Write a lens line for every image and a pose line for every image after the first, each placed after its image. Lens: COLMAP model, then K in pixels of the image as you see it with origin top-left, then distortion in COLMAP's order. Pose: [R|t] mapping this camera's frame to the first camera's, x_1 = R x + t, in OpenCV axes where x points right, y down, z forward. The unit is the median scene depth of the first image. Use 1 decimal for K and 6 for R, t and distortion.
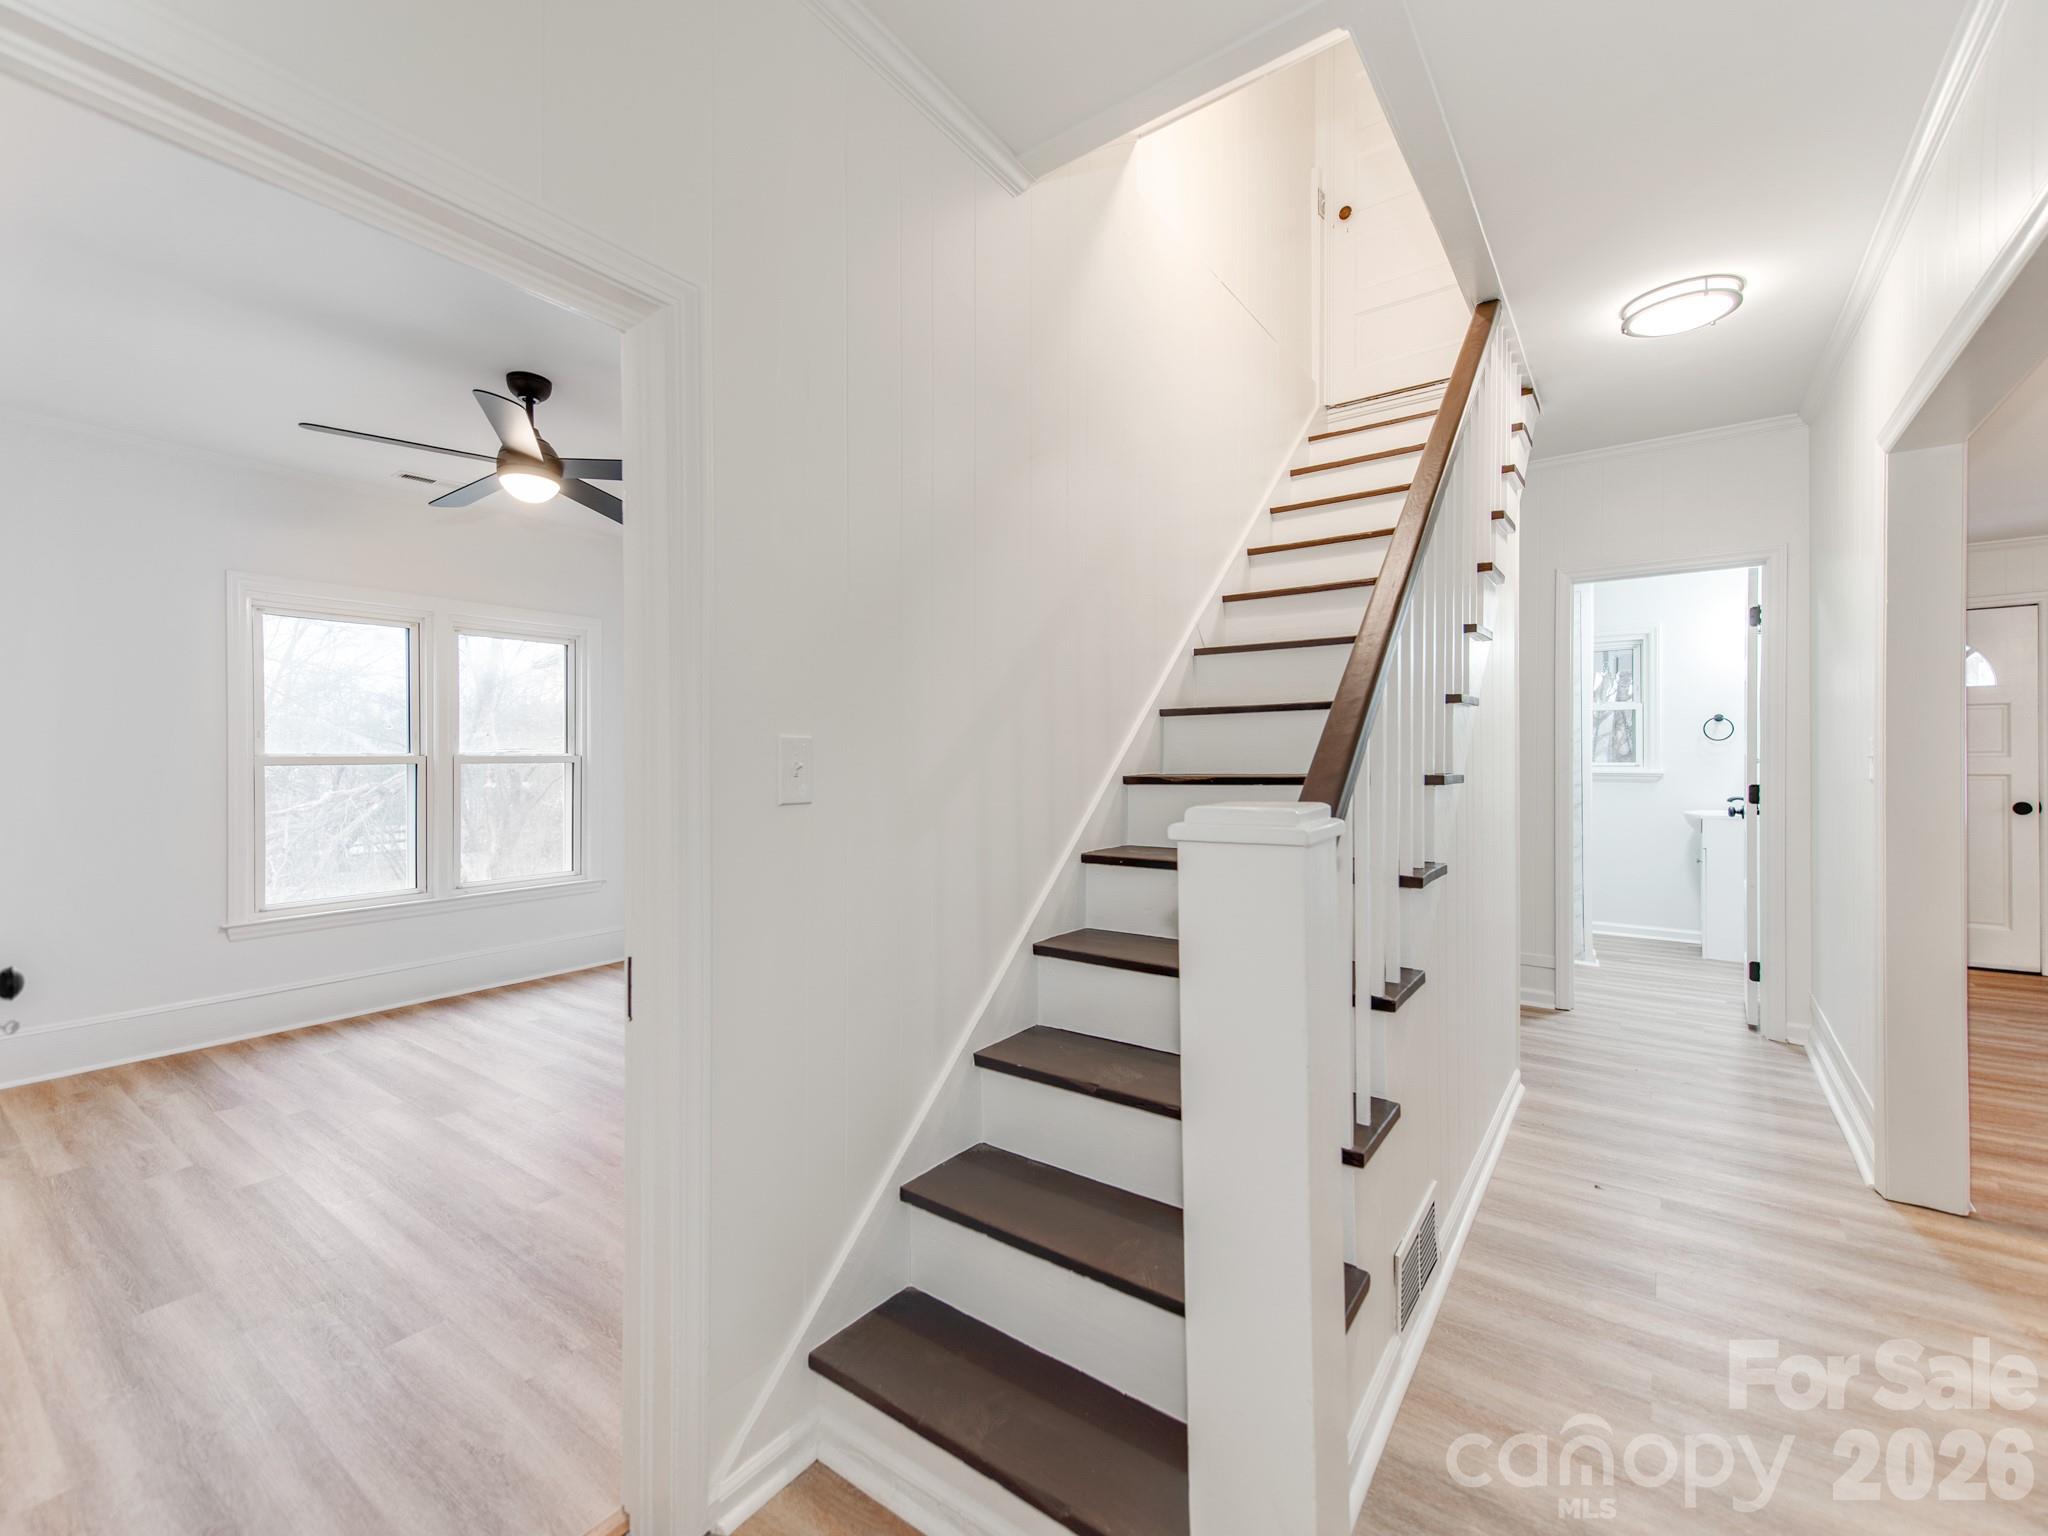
lens RADIAL K [[799.2, 0, 1025.5], [0, 799.2, 762.4], [0, 0, 1]] dist [0.015293, -0.000324]
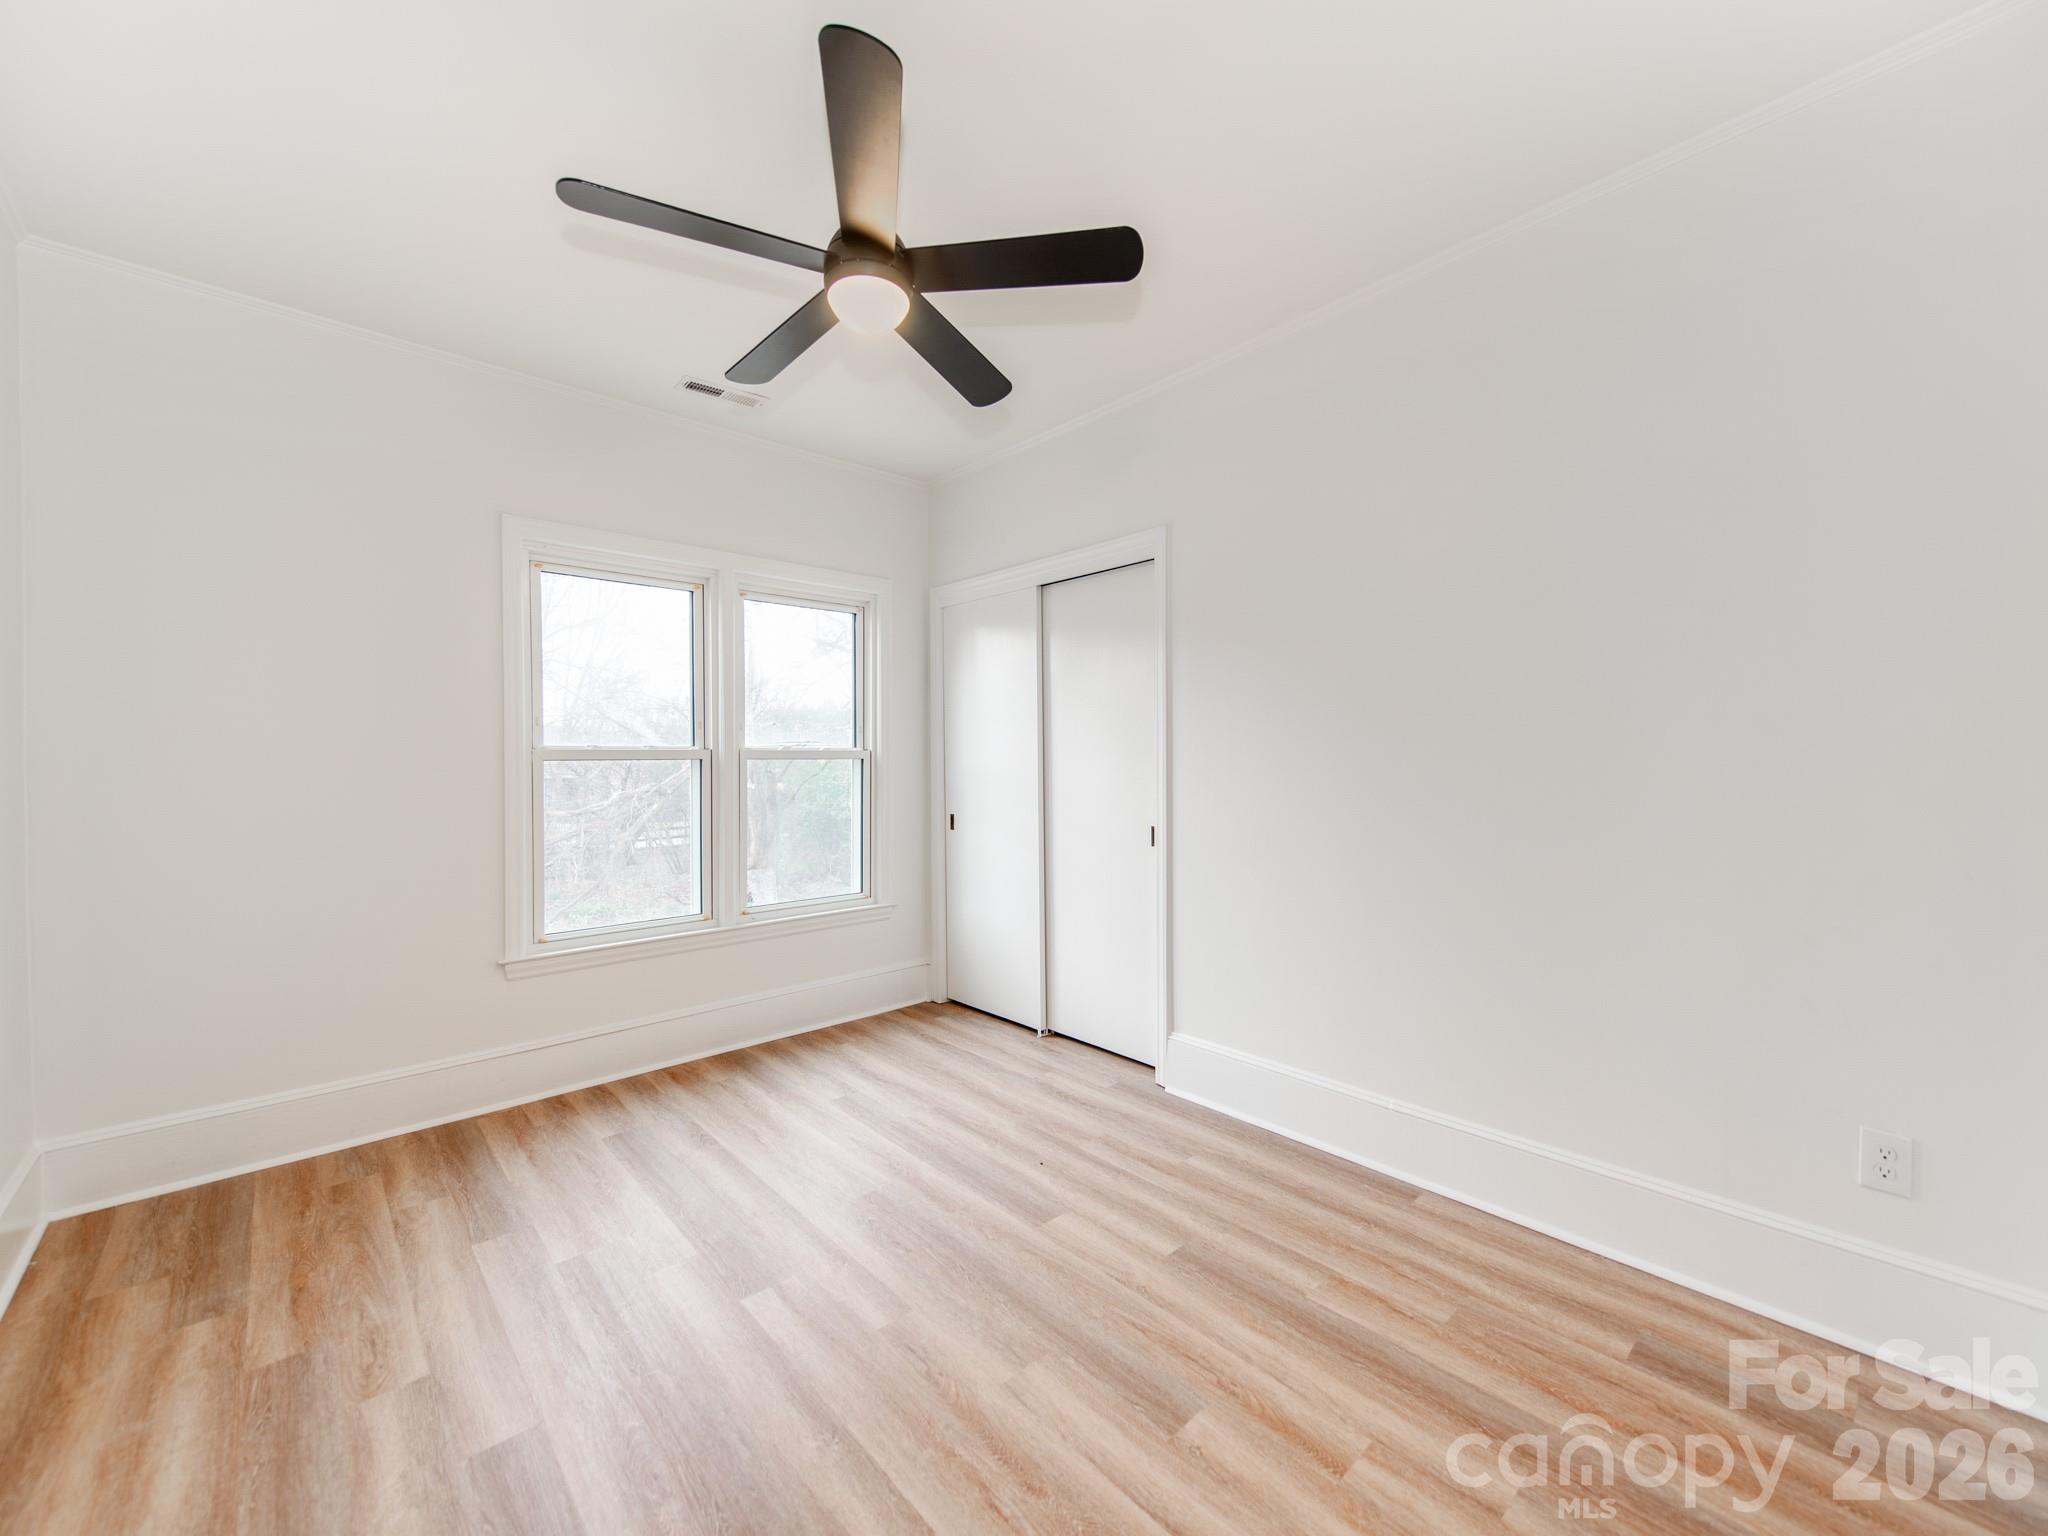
lens RADIAL K [[850.7, 0, 1024.0], [0, 850.7, 768.0], [0, 0, 1]] dist [0.019151, -0.000168]
pose [[0.963989, -0.000250, -0.265943, -0.245254], [0.001312, 0.999992, 0.003815, 0.008365], [0.265940, -0.004026, 0.963981, 0.297349]]
